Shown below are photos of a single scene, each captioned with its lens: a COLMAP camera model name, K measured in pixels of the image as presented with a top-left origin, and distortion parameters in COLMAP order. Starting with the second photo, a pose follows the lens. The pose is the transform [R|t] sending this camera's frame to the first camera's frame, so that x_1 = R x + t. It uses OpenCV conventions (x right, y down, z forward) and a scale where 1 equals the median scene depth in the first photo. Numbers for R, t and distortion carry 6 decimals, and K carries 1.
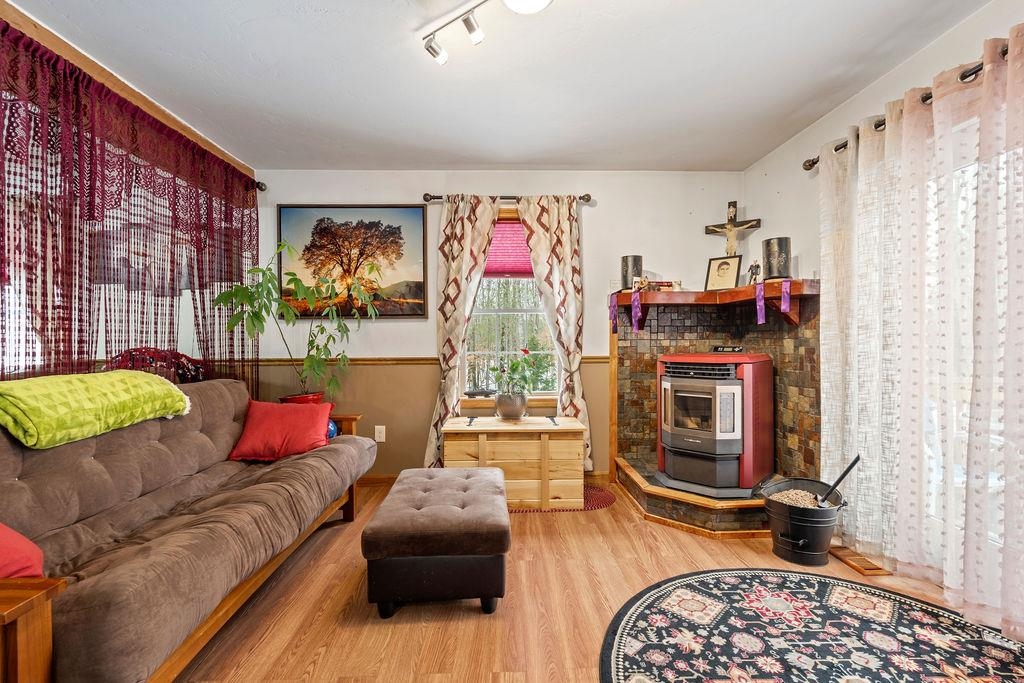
lens RADIAL K [[451.3, 0, 512.0], [0, 451.3, 341.5], [0, 0, 1]] dist [-0.002451, 0.000441]
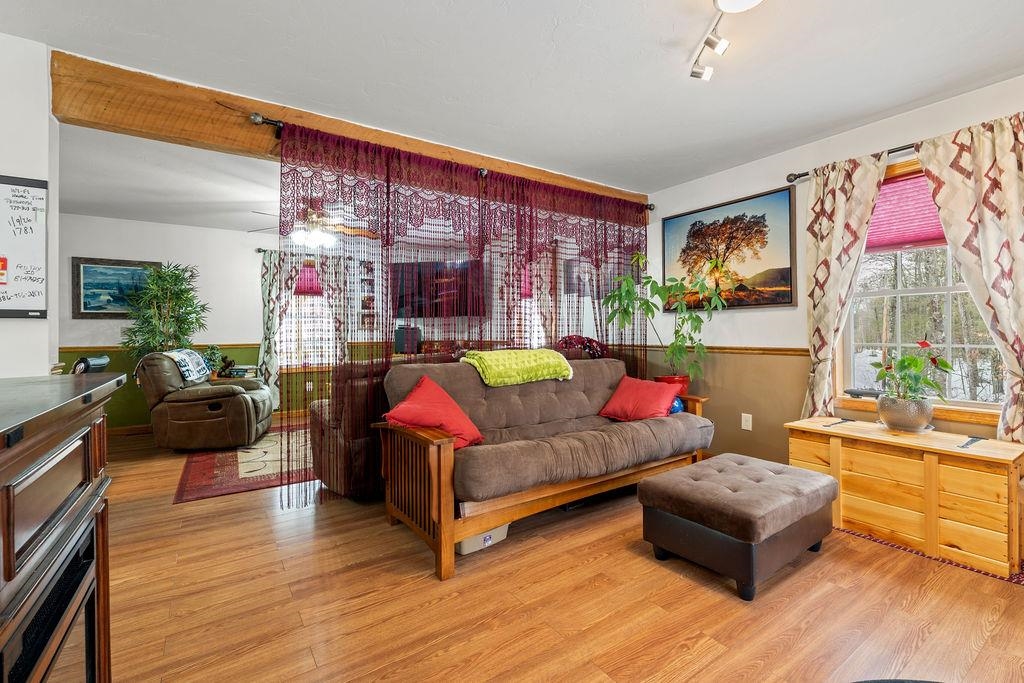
lens RADIAL K [[451.9, 0, 511.1], [0, 451.9, 324.4], [0, 0, 1]] dist [0.000183, -0.000138]
pose [[0.534806, -0.012758, -0.844879, 0.337185], [0.002343, 0.999905, -0.013616, -0.002810], [0.844972, 0.005303, 0.534784, 0.004901]]
